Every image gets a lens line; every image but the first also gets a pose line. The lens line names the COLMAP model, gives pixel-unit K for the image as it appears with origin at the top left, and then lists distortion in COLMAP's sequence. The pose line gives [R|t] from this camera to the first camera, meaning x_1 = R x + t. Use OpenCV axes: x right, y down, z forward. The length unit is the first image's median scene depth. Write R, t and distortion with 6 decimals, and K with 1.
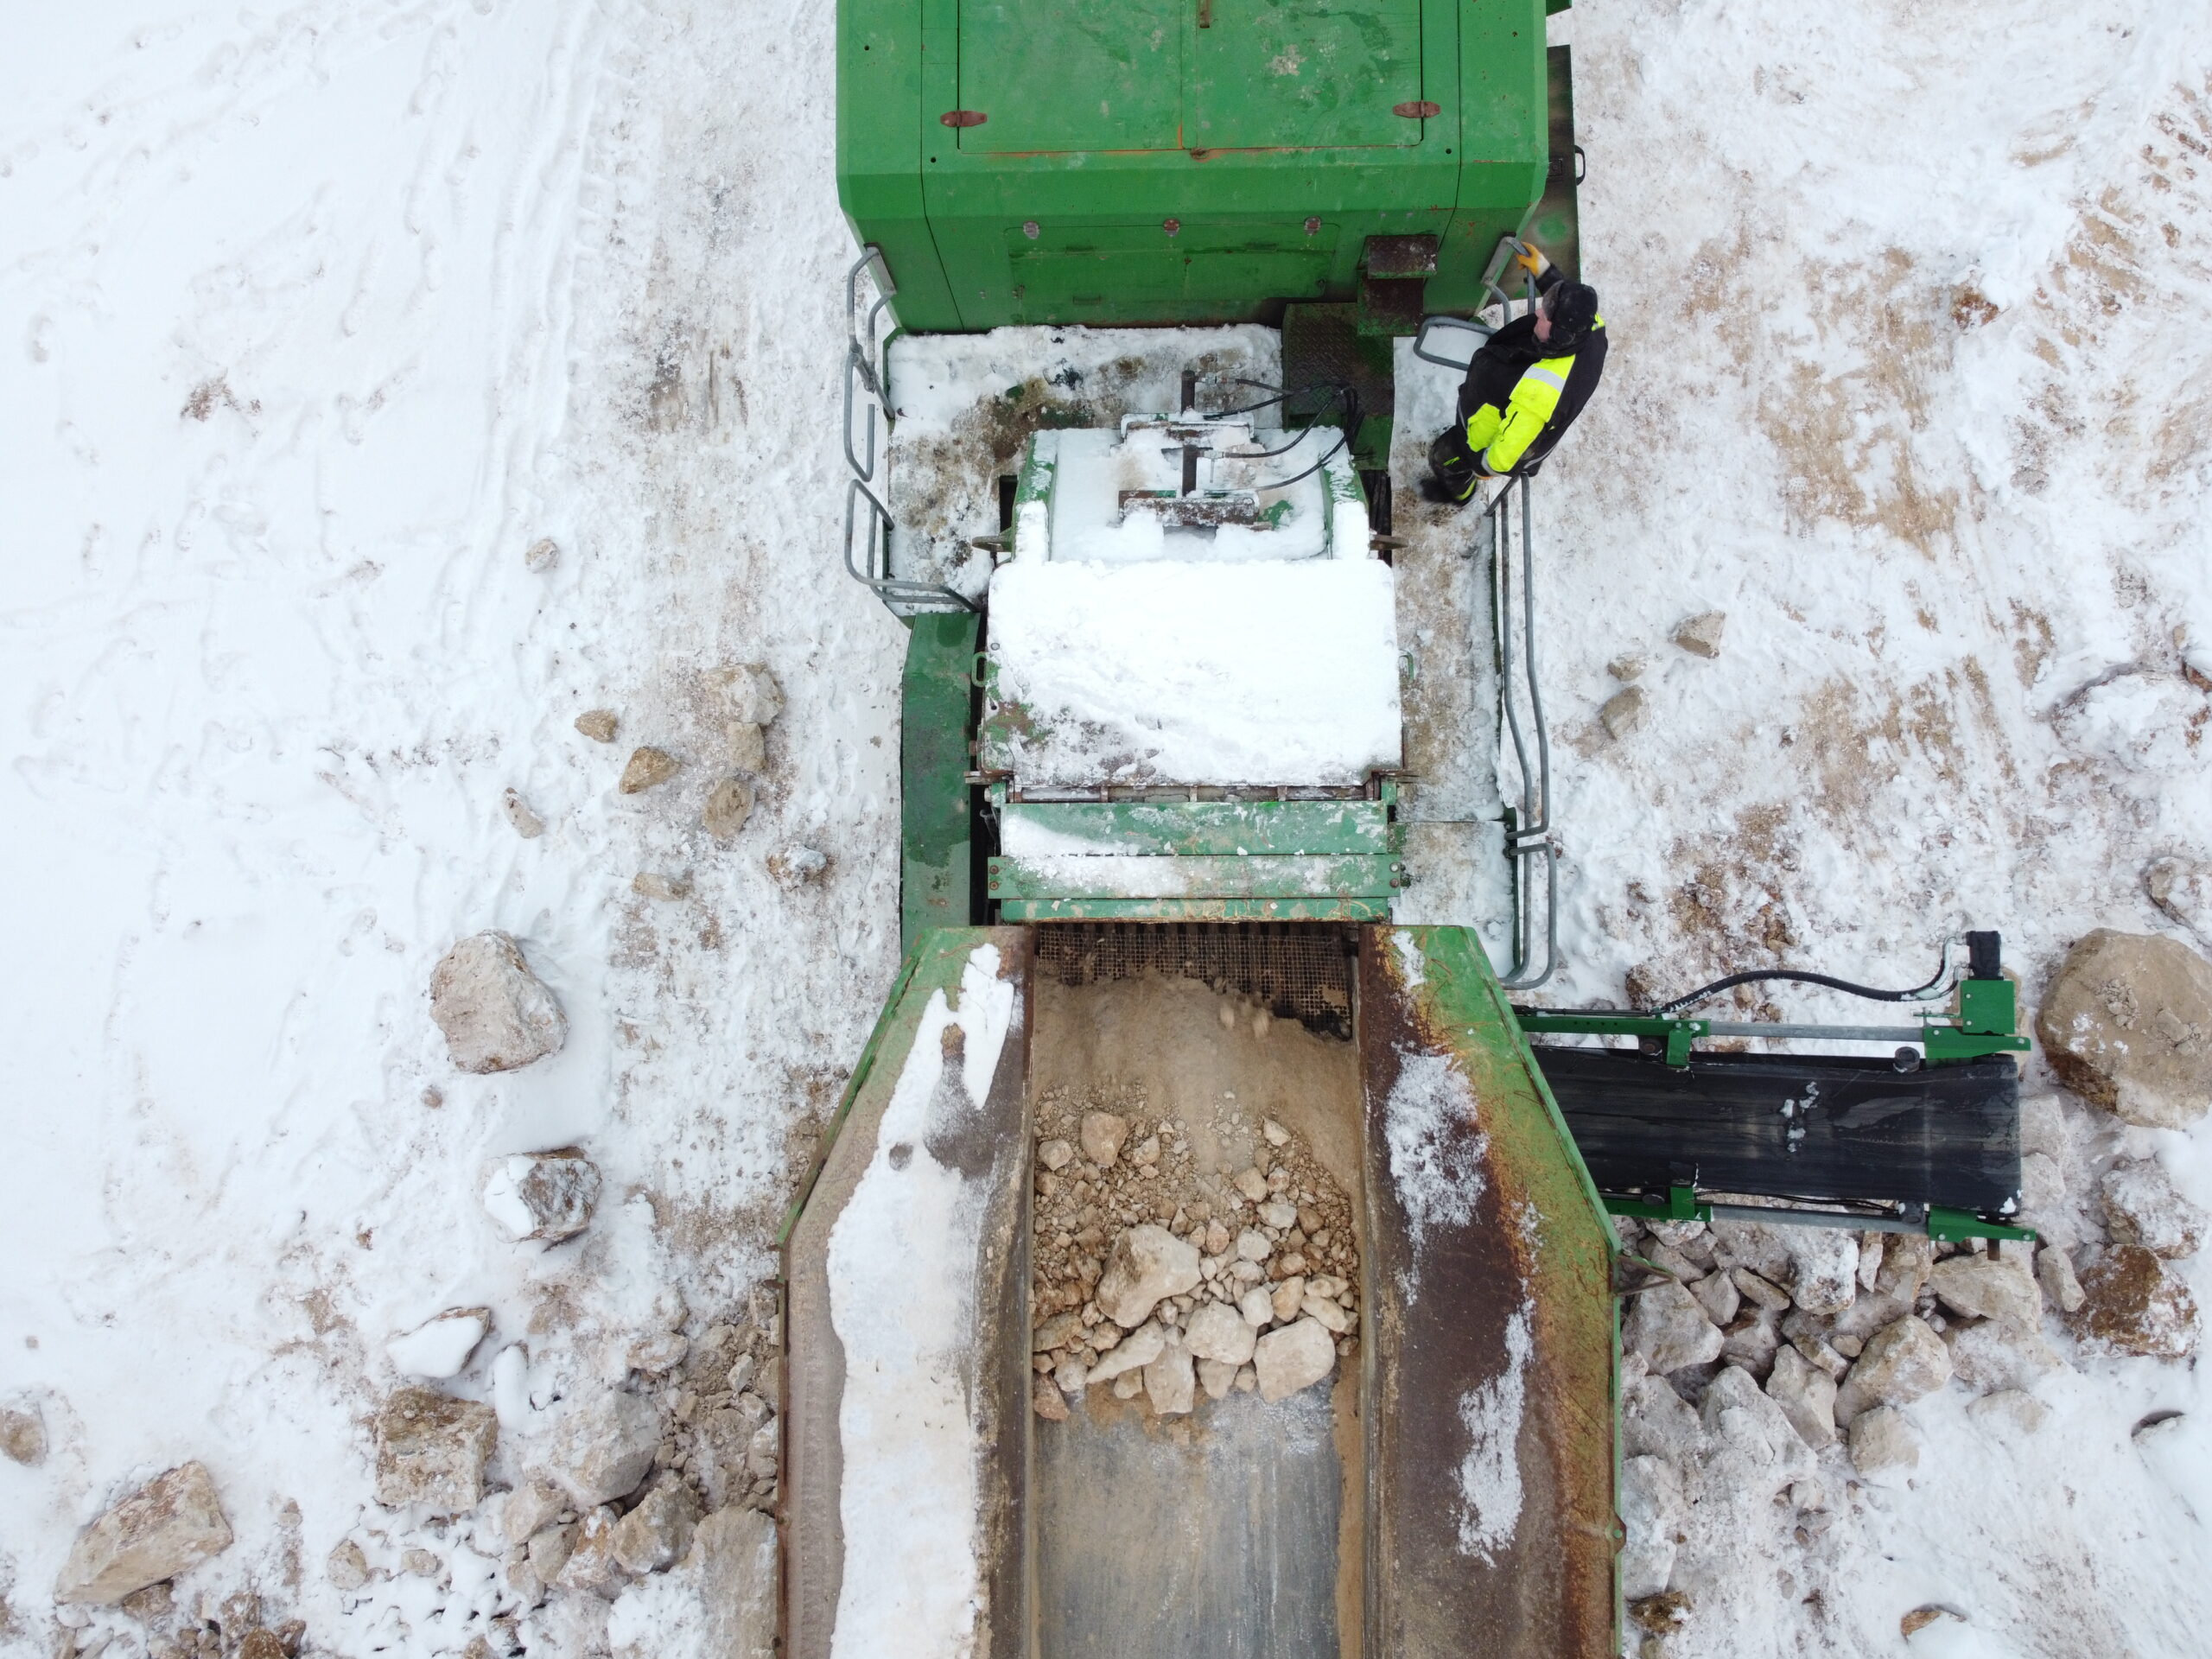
lens RADIAL K [[1669.3, 0, 1107.5], [0, 1669.3, 841.2], [0, 0, 1]] dist [0.001479, -0.004357]
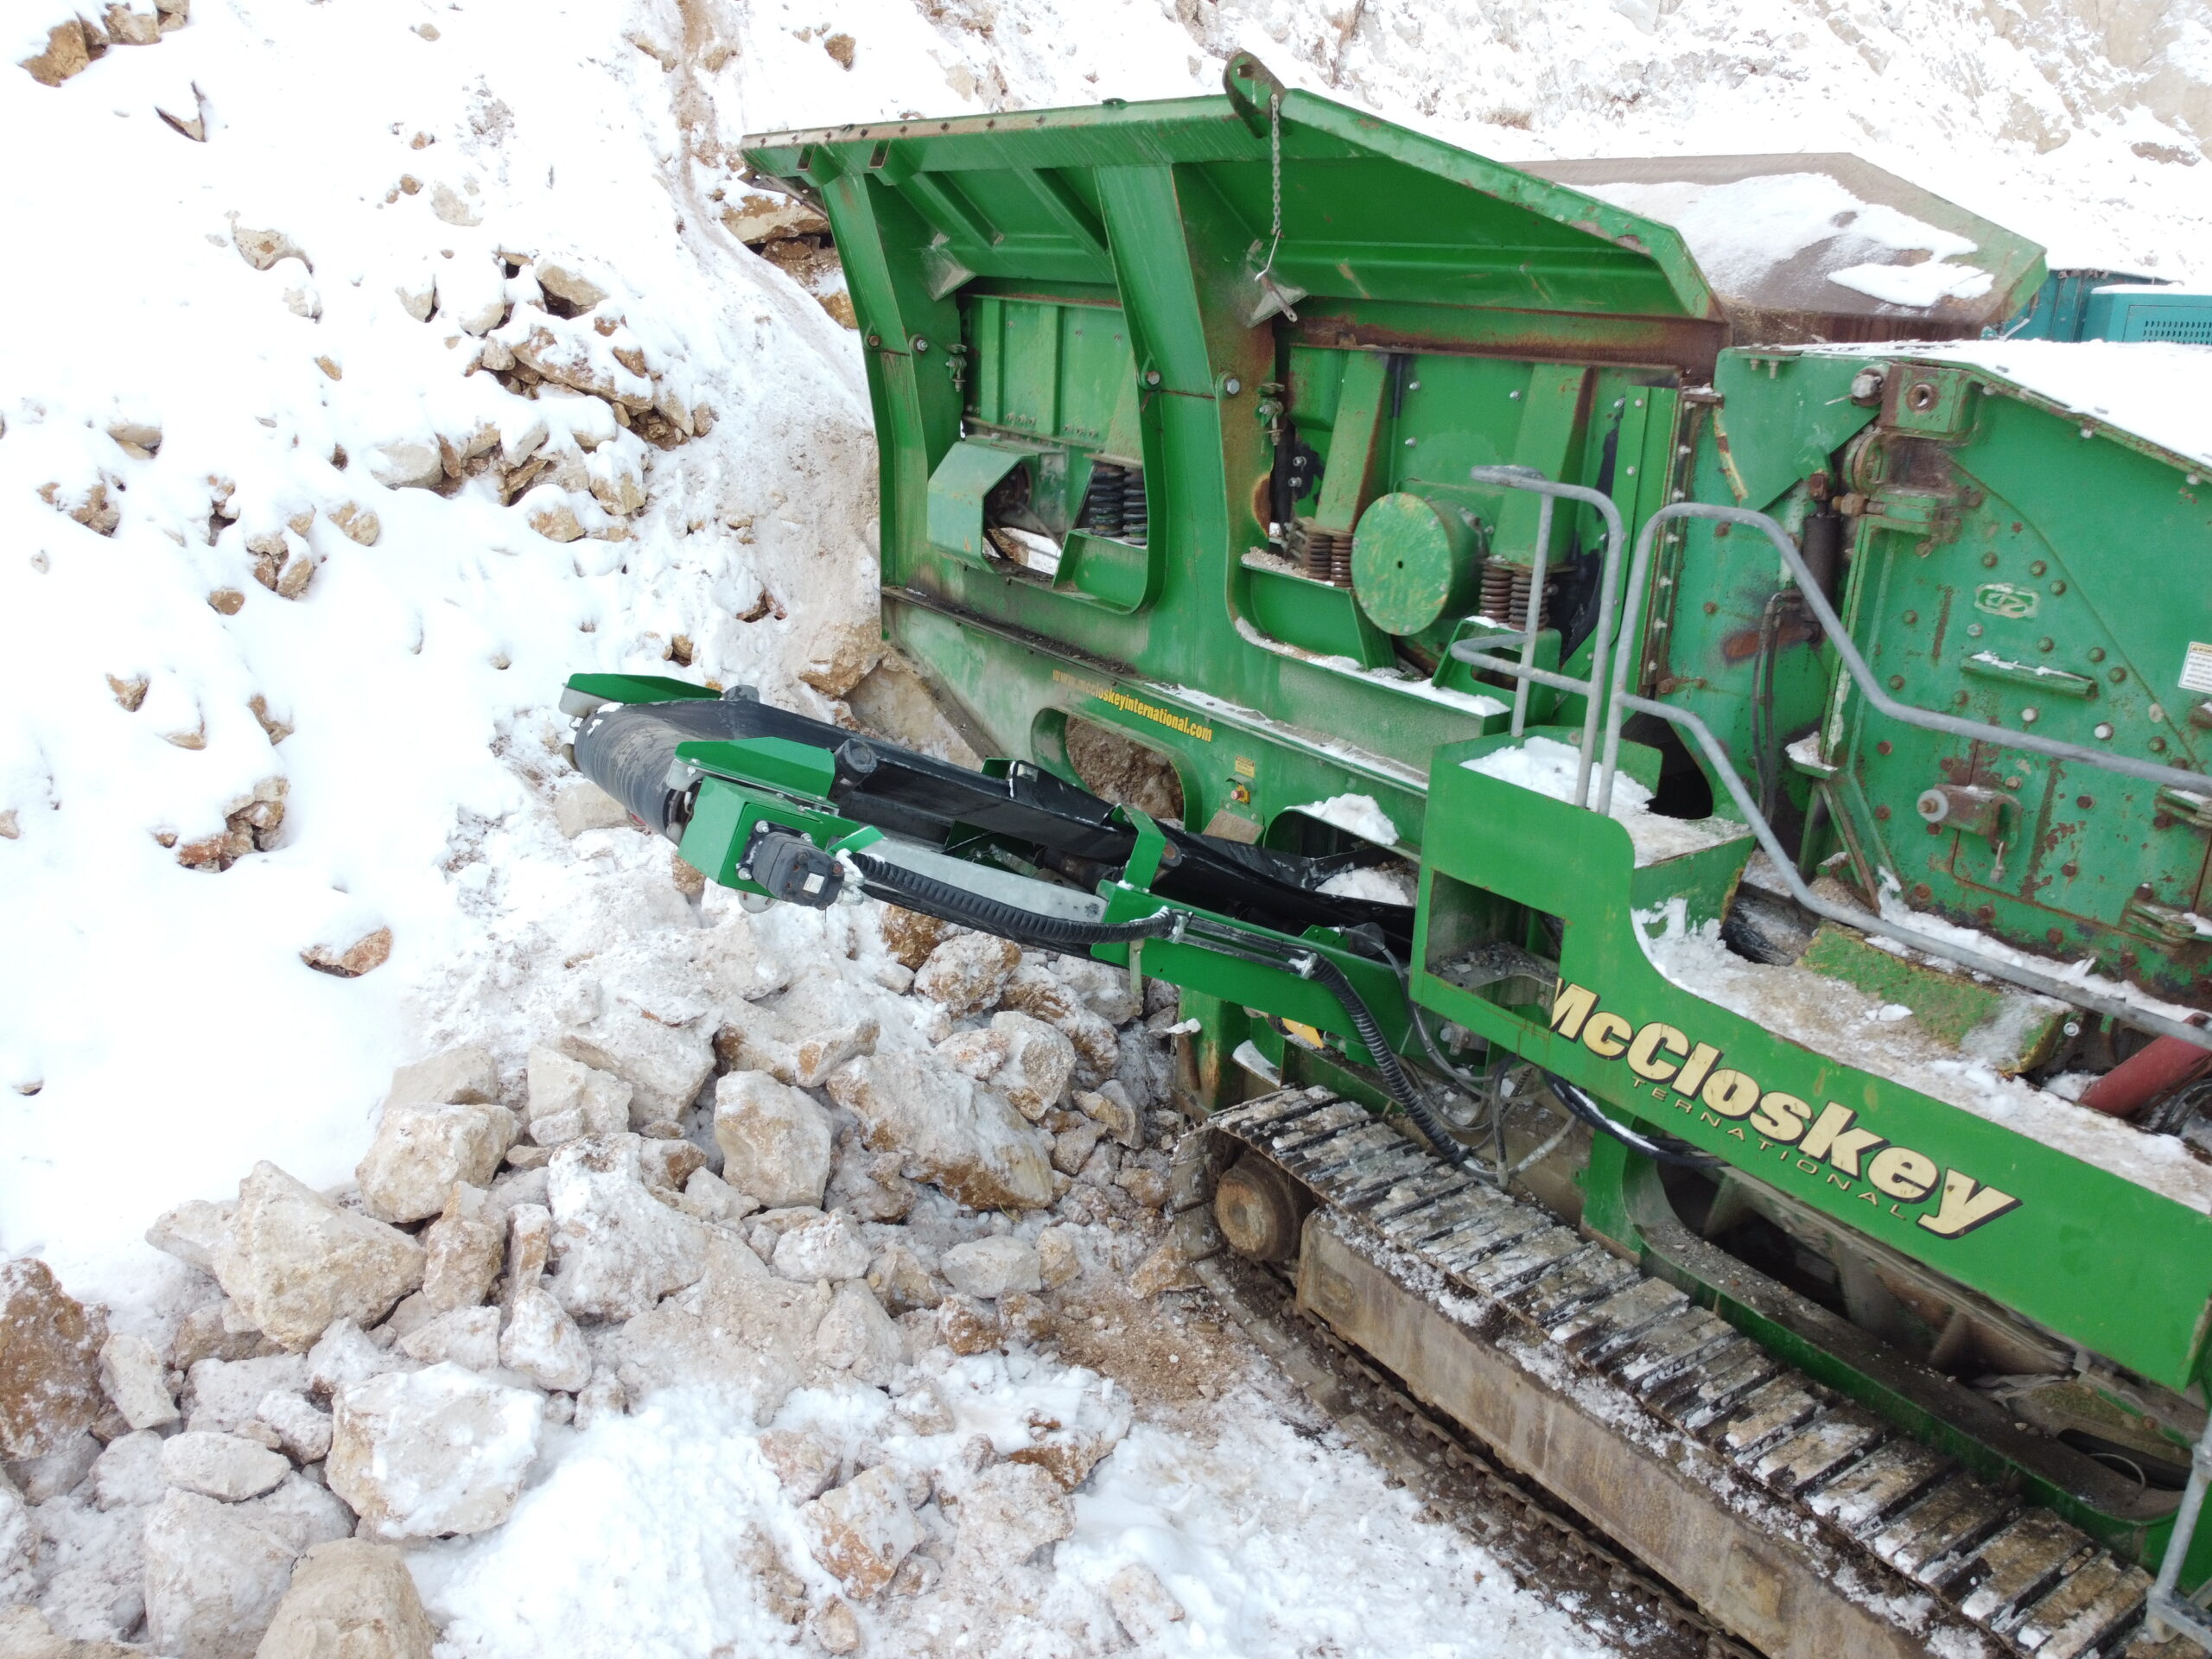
lens RADIAL K [[1668.4, 0, 1104.8], [0, 1668.4, 839.0], [0, 0, 1]] dist [0.004118, -0.005693]
pose [[-0.823028, 0.196583, -0.532898, 0.532456], [-0.567600, -0.249420, 0.784615, -0.277458], [0.021326, 0.948233, 0.316860, 0.627594]]
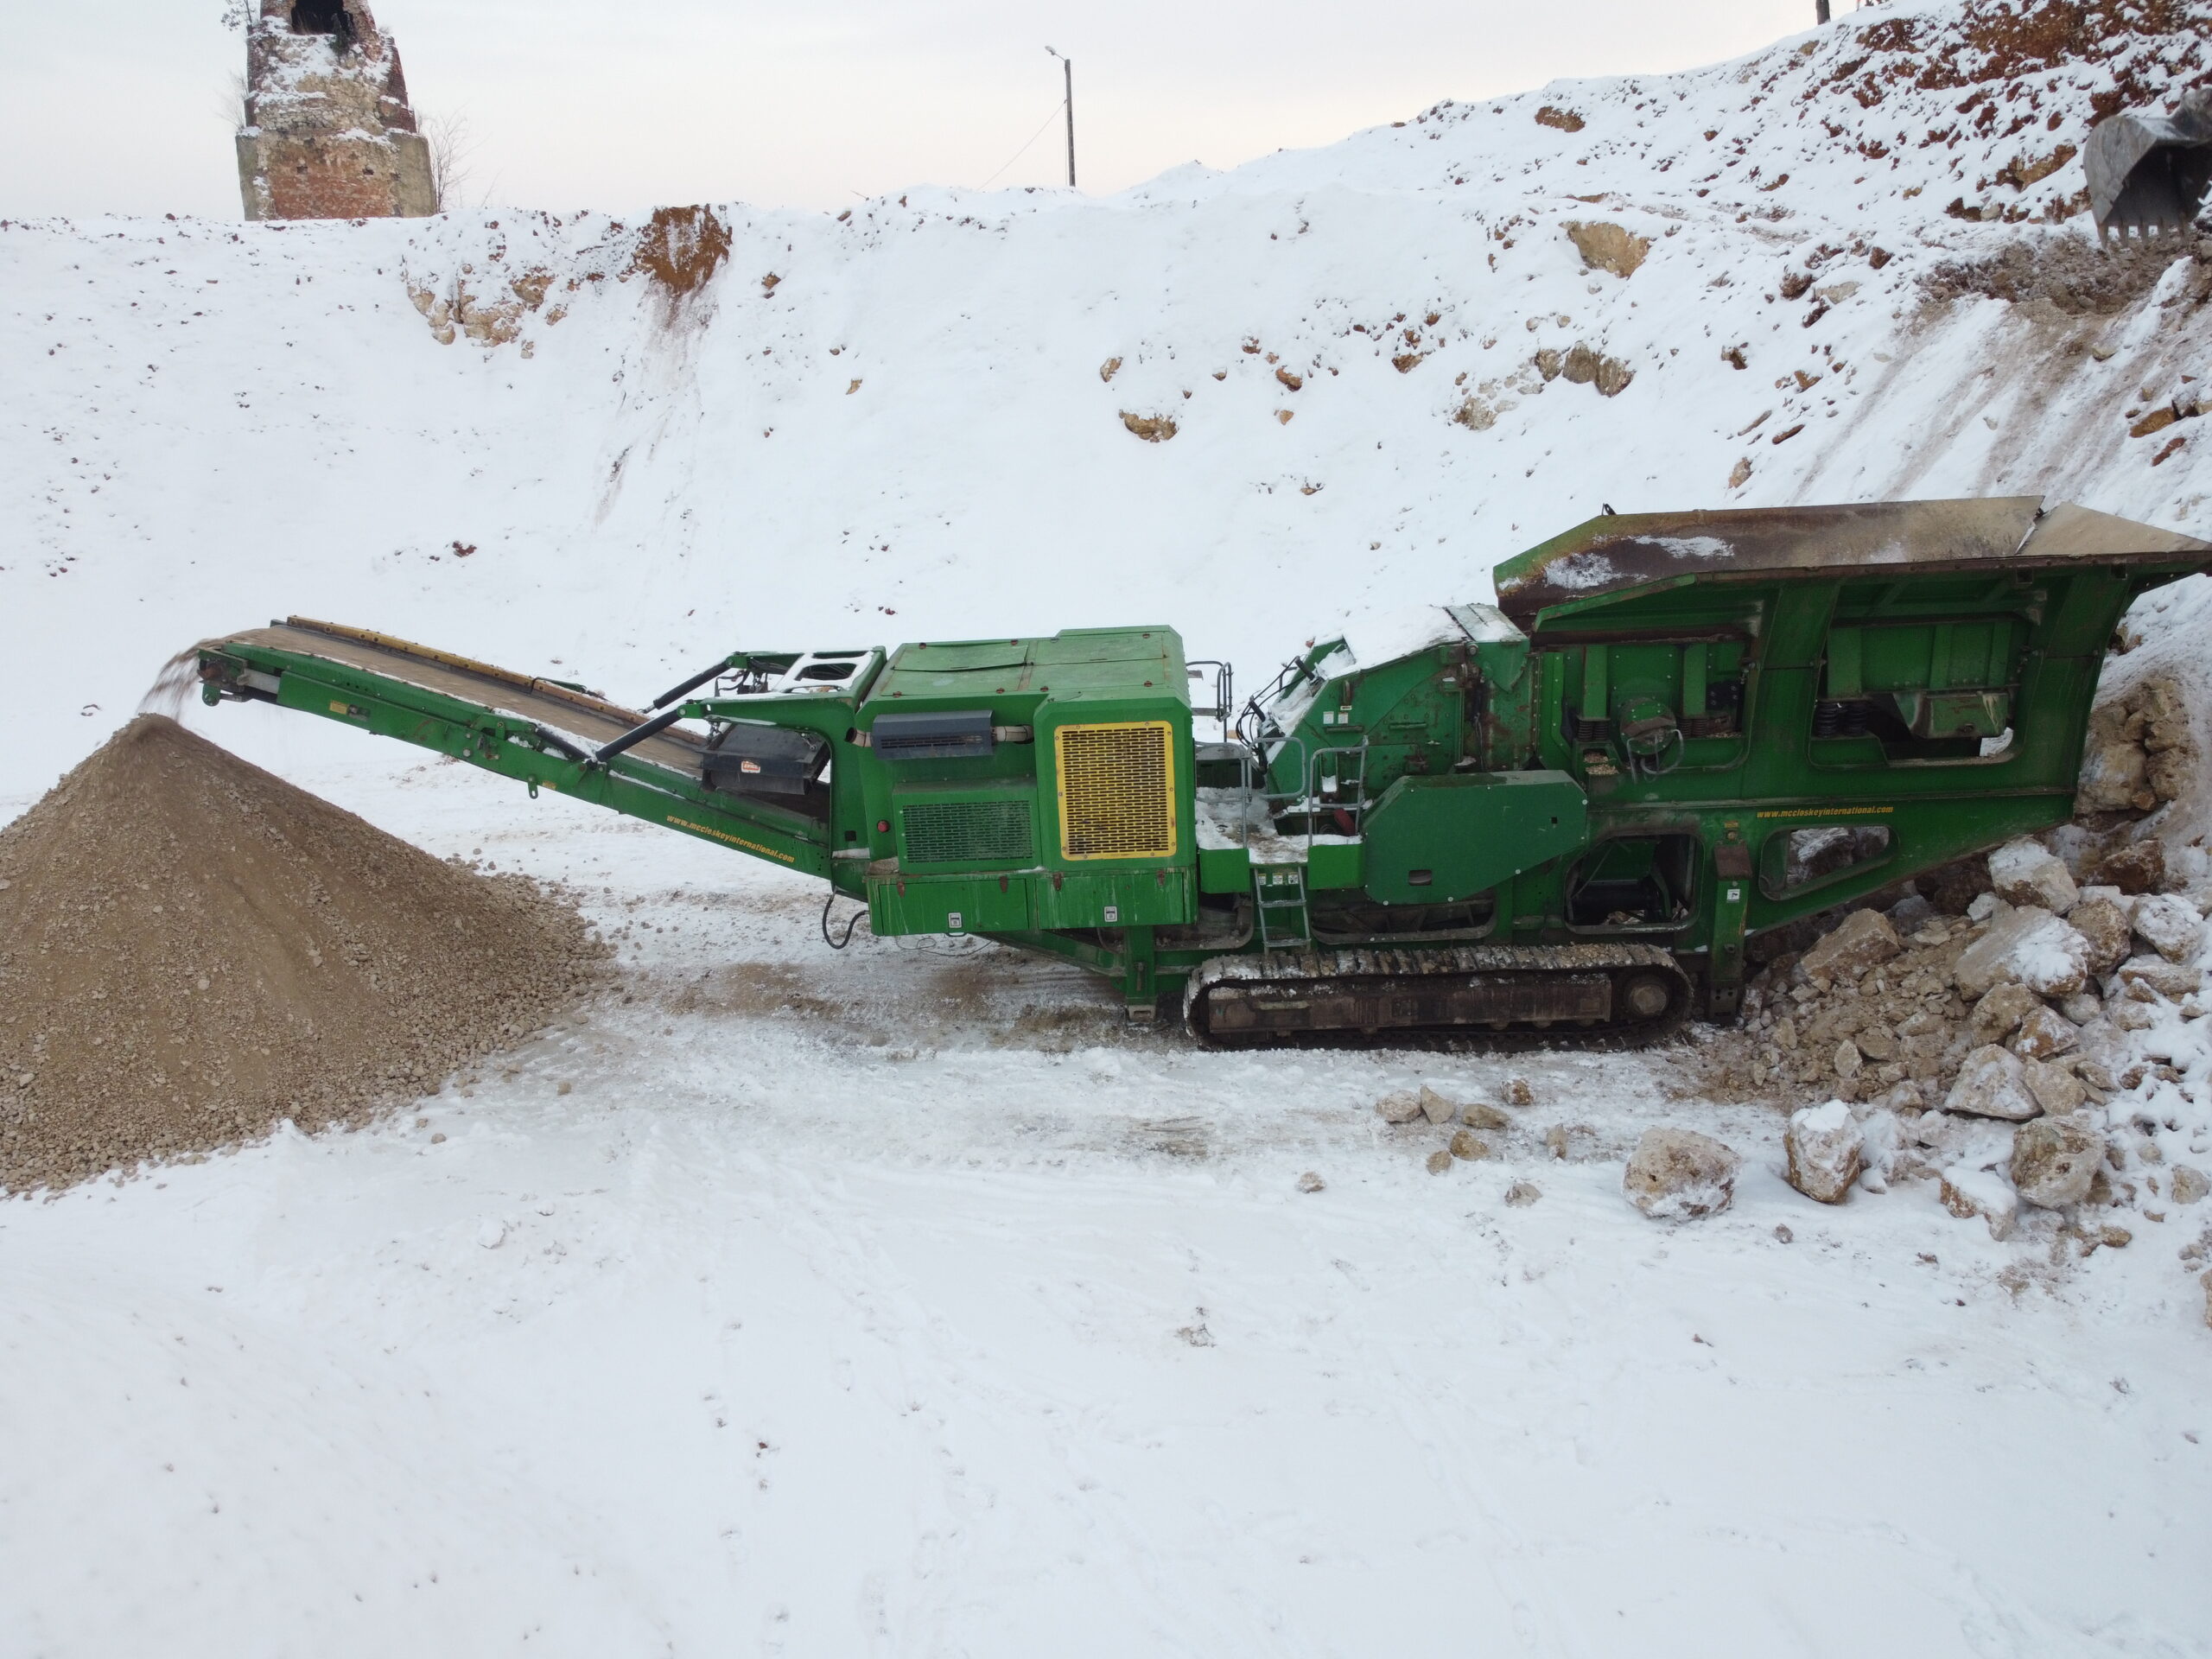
lens RADIAL K [[1668.4, 0, 1104.8], [0, 1668.4, 839.0], [0, 0, 1]] dist [0.004118, -0.005693]
pose [[0.019748, -0.304267, 0.952382, -1.471950], [0.999801, 0.003456, -0.019627, -0.307099], [0.002681, 0.952580, 0.304275, 0.377882]]
